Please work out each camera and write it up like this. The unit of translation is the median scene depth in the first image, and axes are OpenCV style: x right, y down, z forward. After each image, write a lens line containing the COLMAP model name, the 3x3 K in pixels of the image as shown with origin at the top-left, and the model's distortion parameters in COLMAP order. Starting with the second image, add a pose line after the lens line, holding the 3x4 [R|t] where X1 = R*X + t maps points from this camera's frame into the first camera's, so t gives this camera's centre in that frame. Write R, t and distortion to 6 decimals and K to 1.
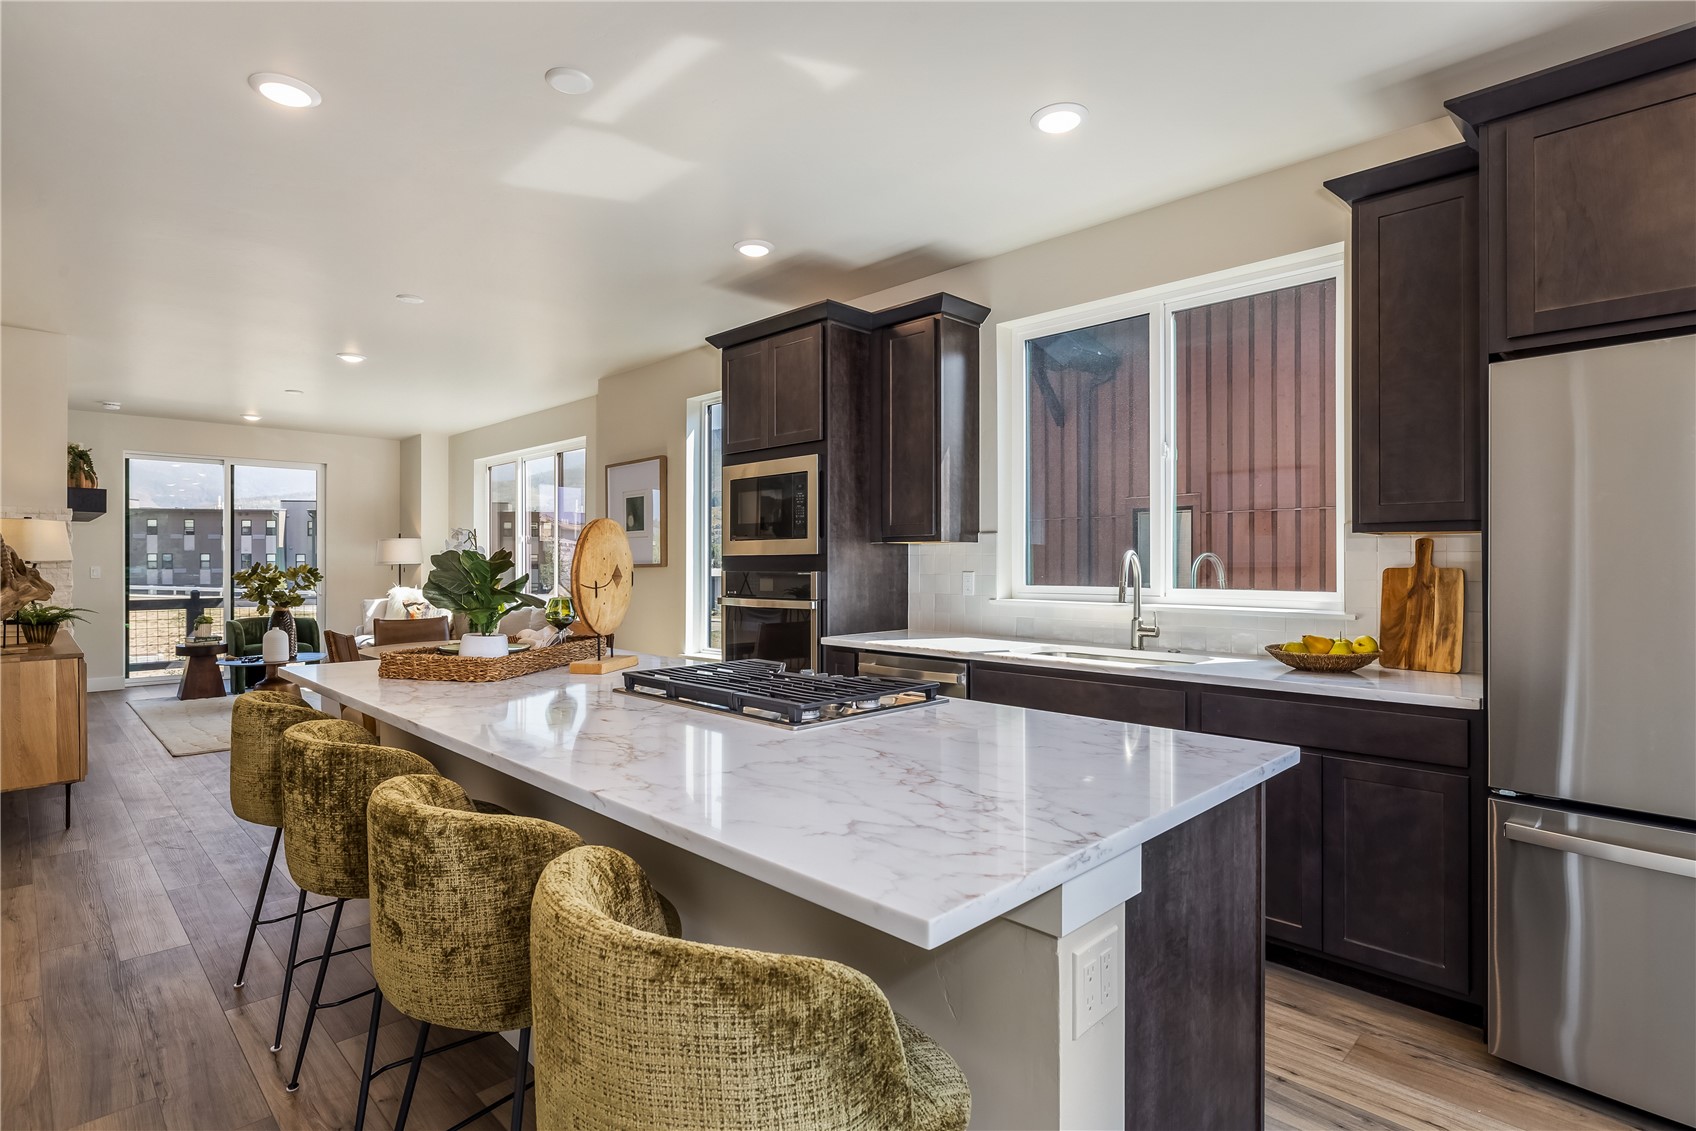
lens RADIAL K [[836.6, 0, 848.0], [0, 836.6, 565.5], [0, 0, 1]] dist [-0.006481, 0.000663]
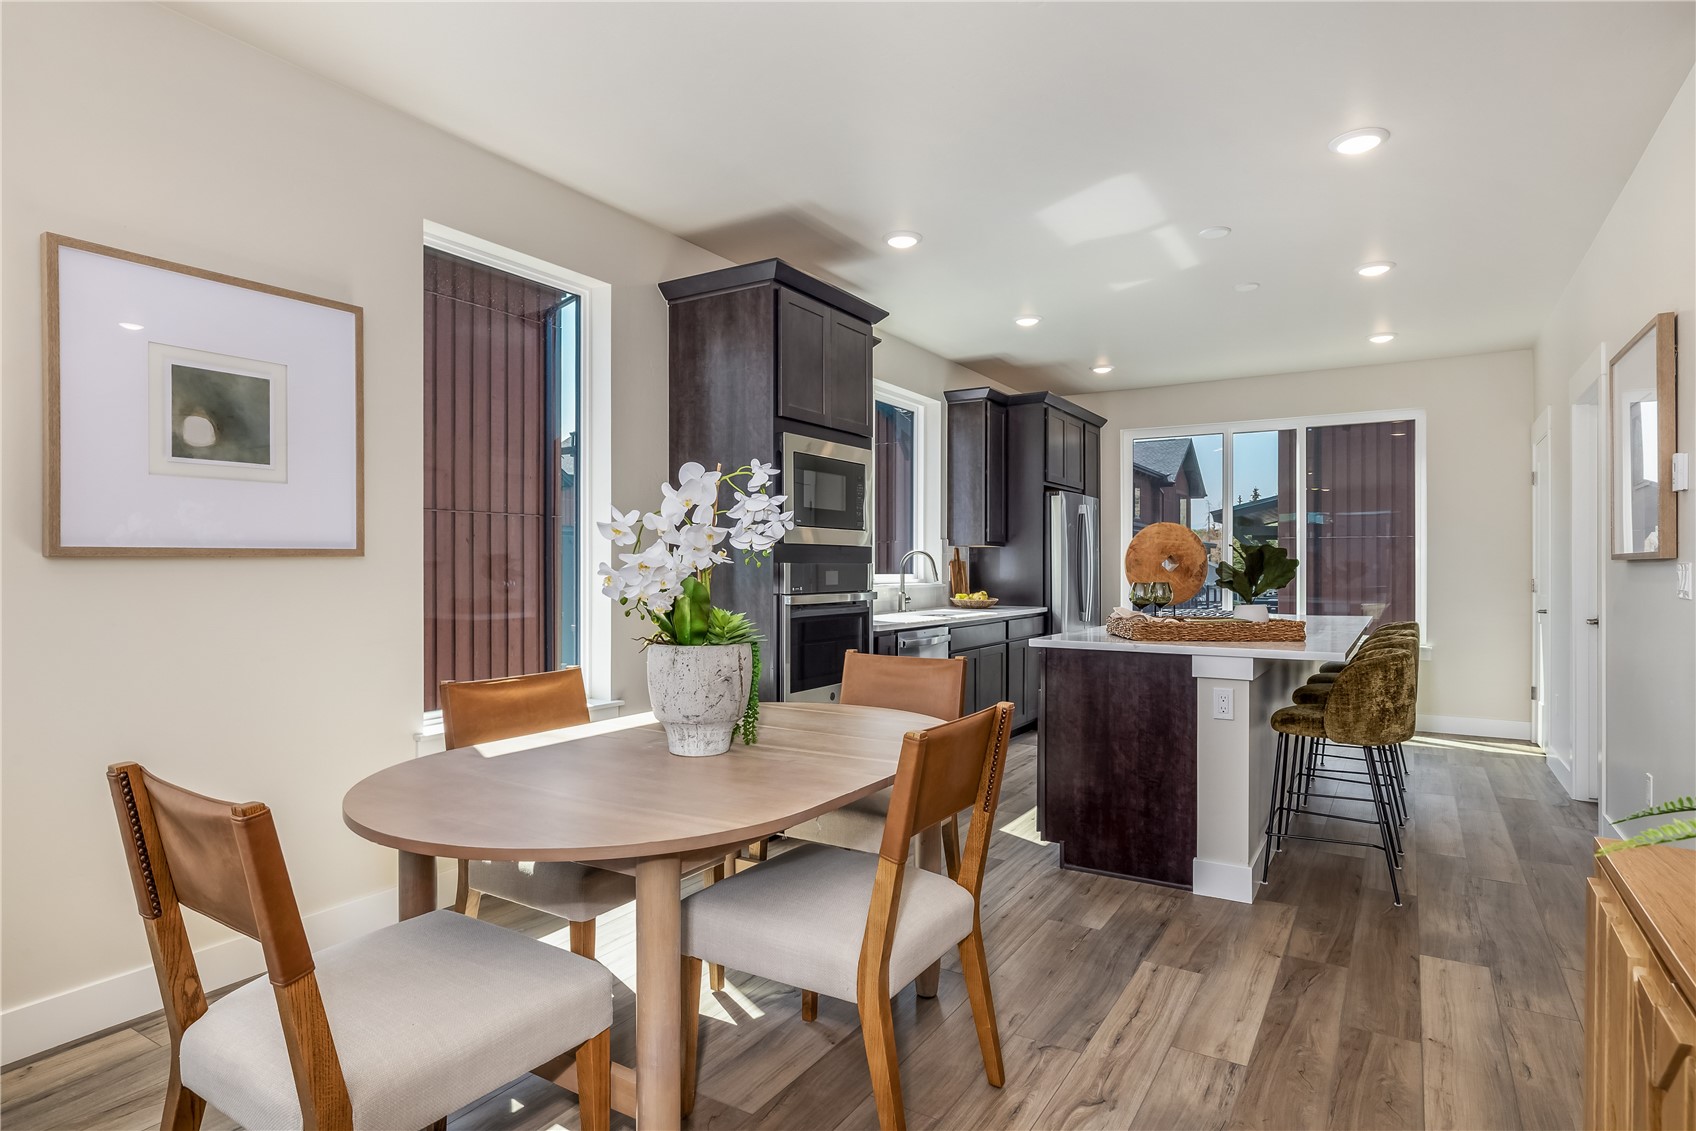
lens RADIAL K [[921.1, 0, 829.9], [0, 921.1, 569.5], [0, 0, 1]] dist [0.001188, 0.000232]
pose [[-0.224095, -0.003977, 0.974559, -0.623548], [0.000181, 0.999991, 0.004122, 0.005500], [-0.974567, 0.001100, -0.224092, 0.709754]]
